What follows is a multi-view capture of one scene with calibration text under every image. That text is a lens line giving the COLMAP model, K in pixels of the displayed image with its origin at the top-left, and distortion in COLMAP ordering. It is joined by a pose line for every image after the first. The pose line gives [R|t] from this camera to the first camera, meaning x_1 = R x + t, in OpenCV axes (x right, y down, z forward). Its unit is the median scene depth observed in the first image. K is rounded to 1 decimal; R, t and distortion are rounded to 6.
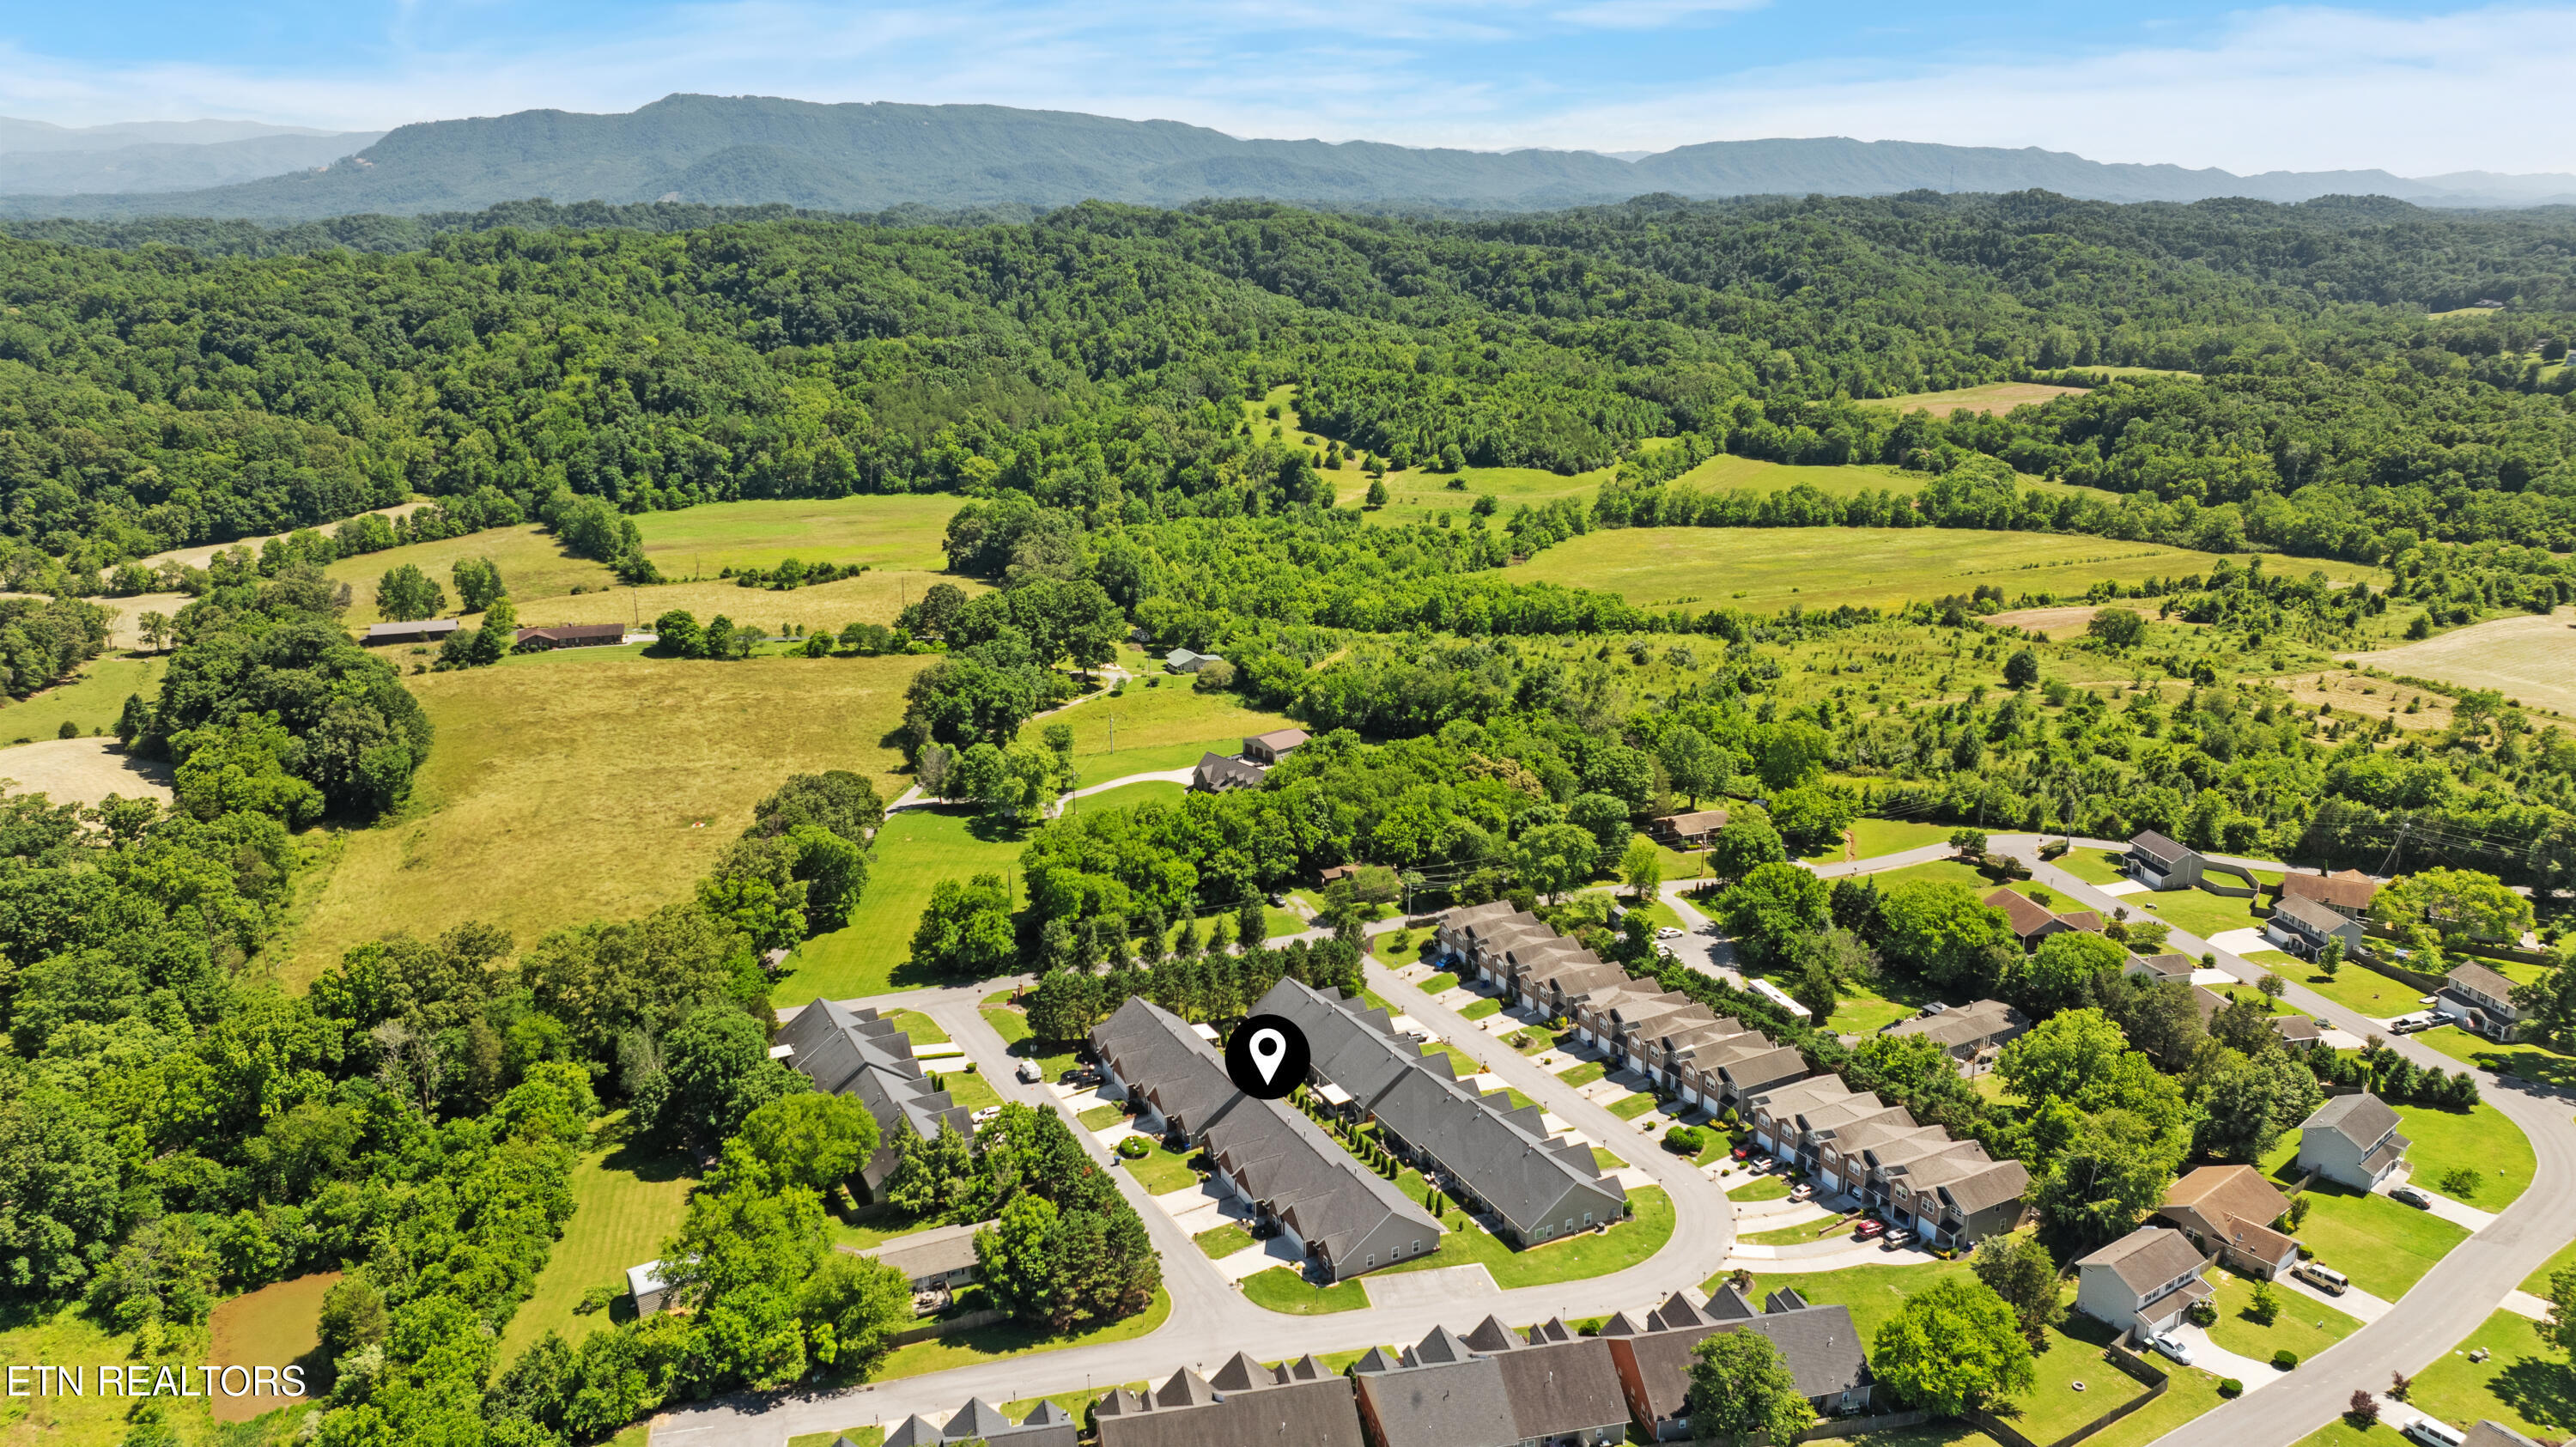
lens RADIAL K [[1713.4, 0, 1275.9], [0, 1713.4, 736.5], [0, 0, 1]] dist [-0.012451, -0.000545]
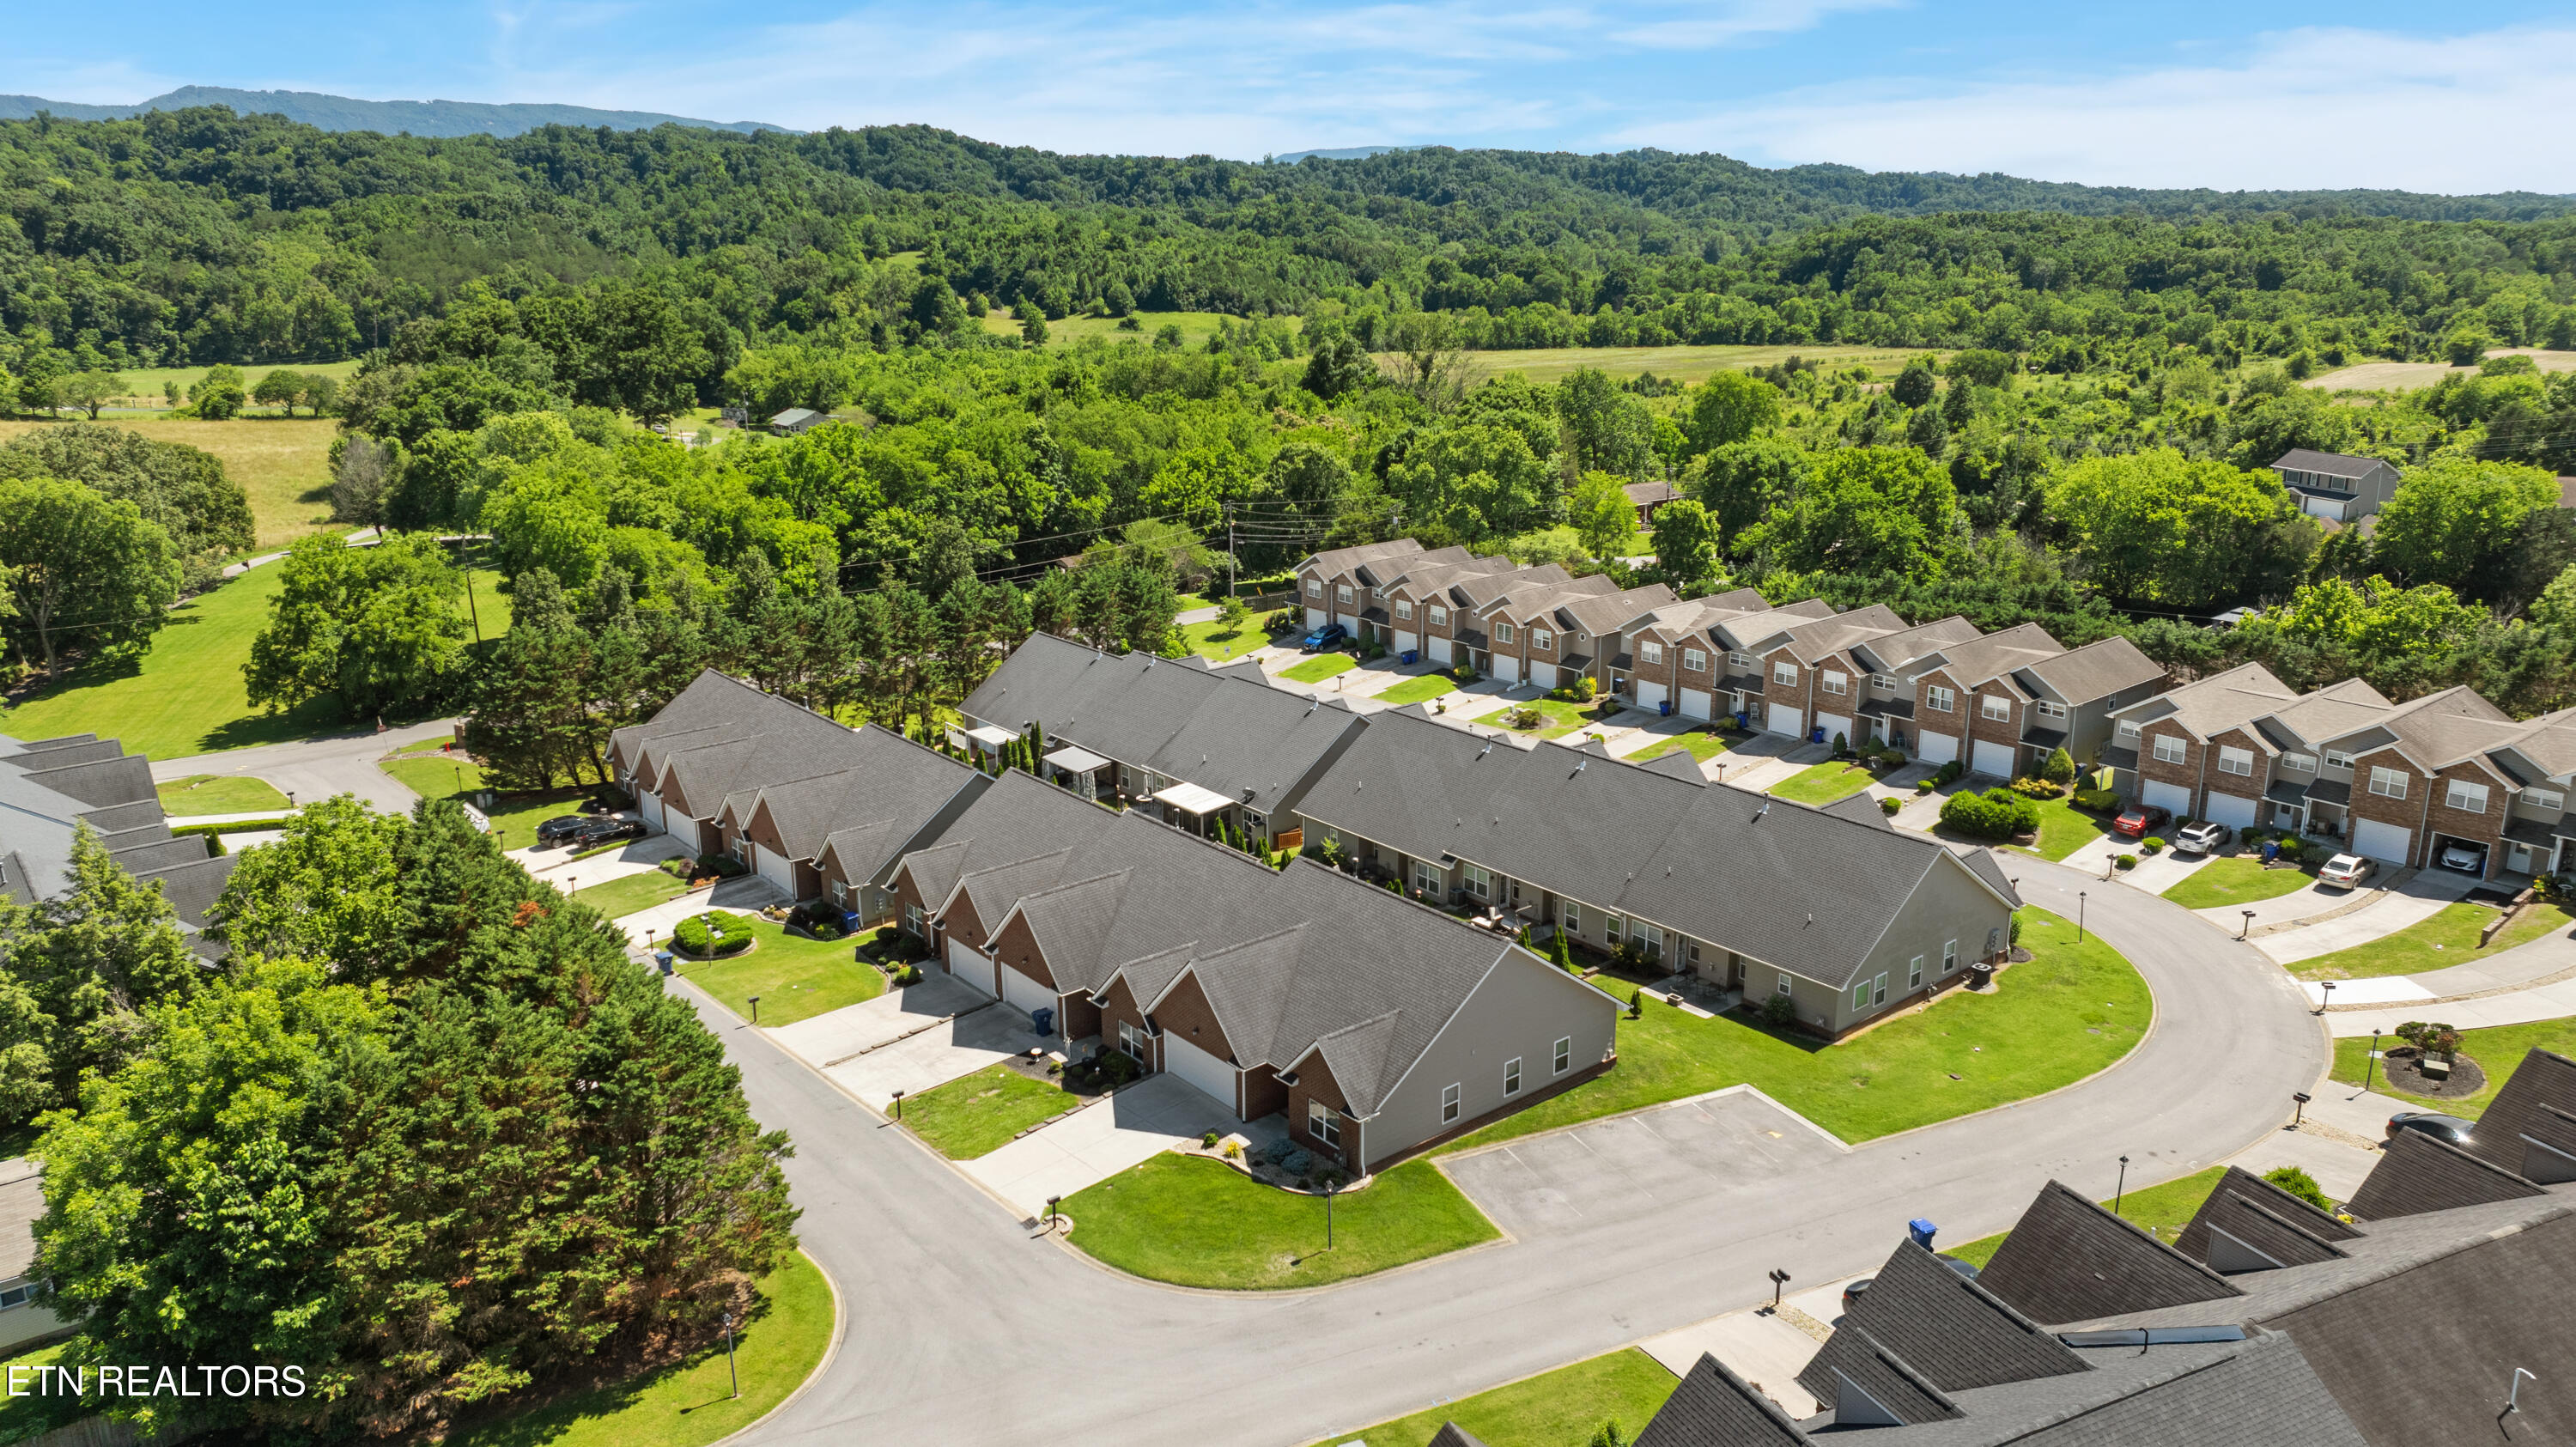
lens RADIAL K [[1820.7, 0, 1292.4], [0, 1820.7, 704.2], [0, 0, 1]] dist [-0.028381, 0.029203]
pose [[0.977315, -0.055881, 0.204285, -0.015191], [0.057224, 0.998361, -0.000667, 0.083805], [-0.203913, 0.012341, 0.978911, 0.243704]]
